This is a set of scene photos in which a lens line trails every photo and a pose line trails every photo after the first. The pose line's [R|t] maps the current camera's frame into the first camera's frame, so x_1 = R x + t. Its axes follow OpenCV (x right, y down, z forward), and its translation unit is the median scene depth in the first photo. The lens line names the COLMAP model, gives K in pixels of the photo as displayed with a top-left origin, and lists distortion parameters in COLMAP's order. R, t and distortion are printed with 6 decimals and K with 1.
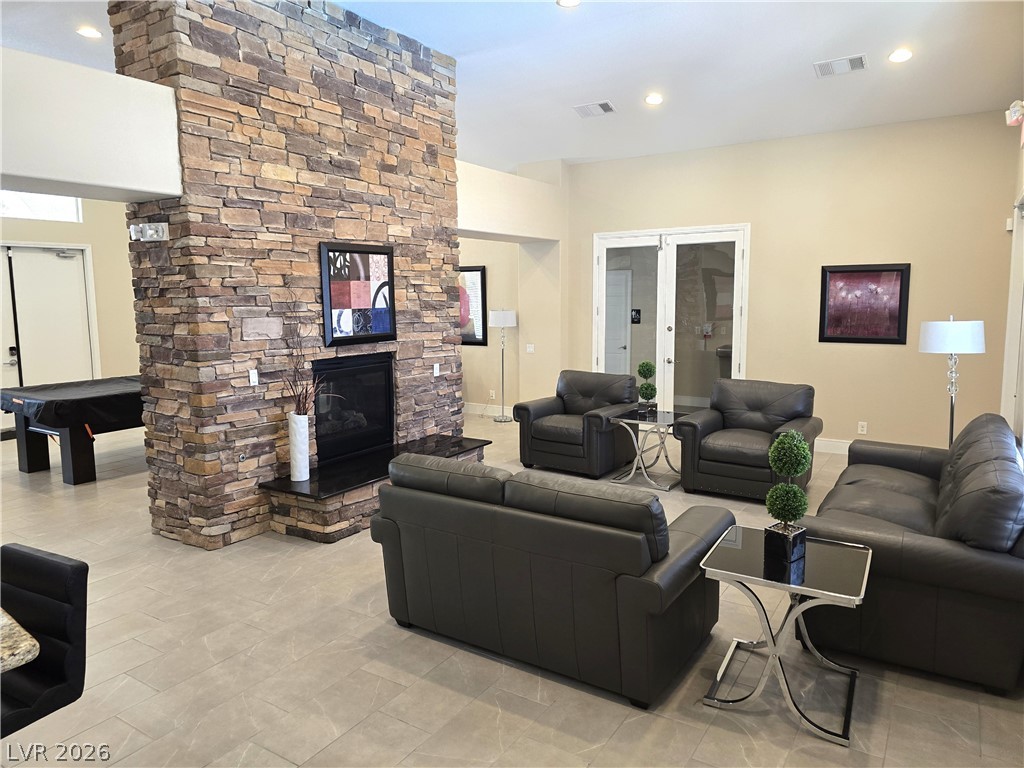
lens RADIAL K [[689.3, 0, 512.0], [0, 689.3, 384.0], [0, 0, 1]] dist [0.060352, -0.091091]
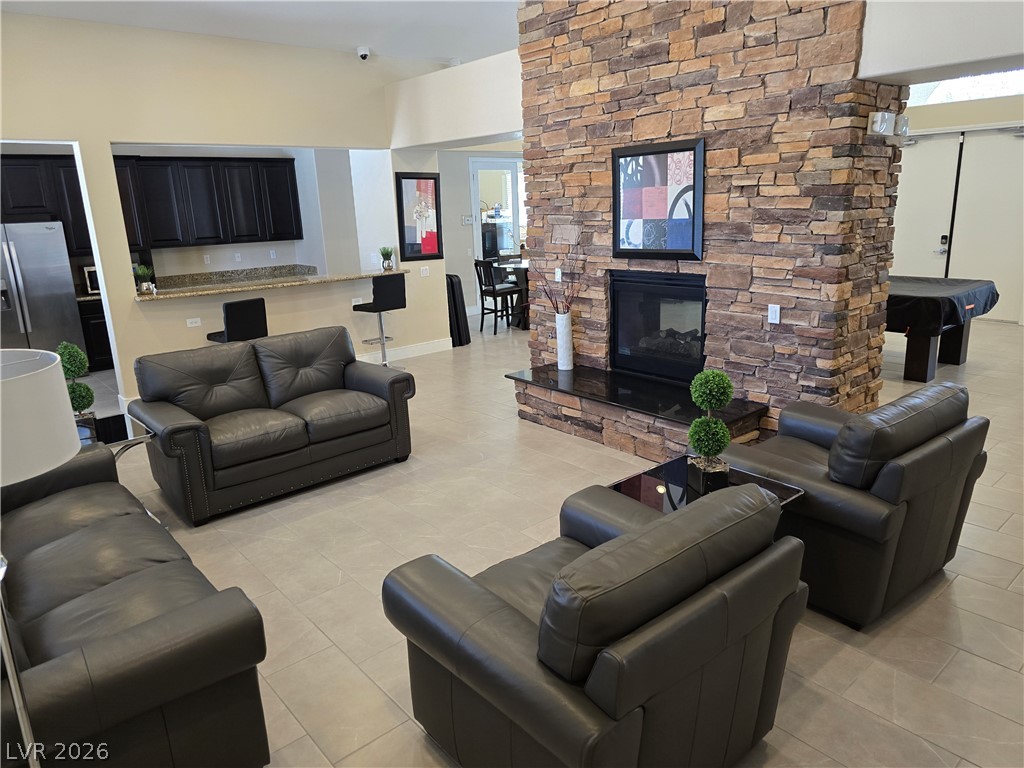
lens RADIAL K [[689.3, 0, 512.0], [0, 689.3, 384.0], [0, 0, 1]] dist [0.060352, -0.091091]
pose [[-0.285479, 0.269051, -0.919844, 0.709844], [-0.082297, 0.949359, 0.303225, -0.163542], [0.954845, 0.162264, -0.248880, 1.087892]]
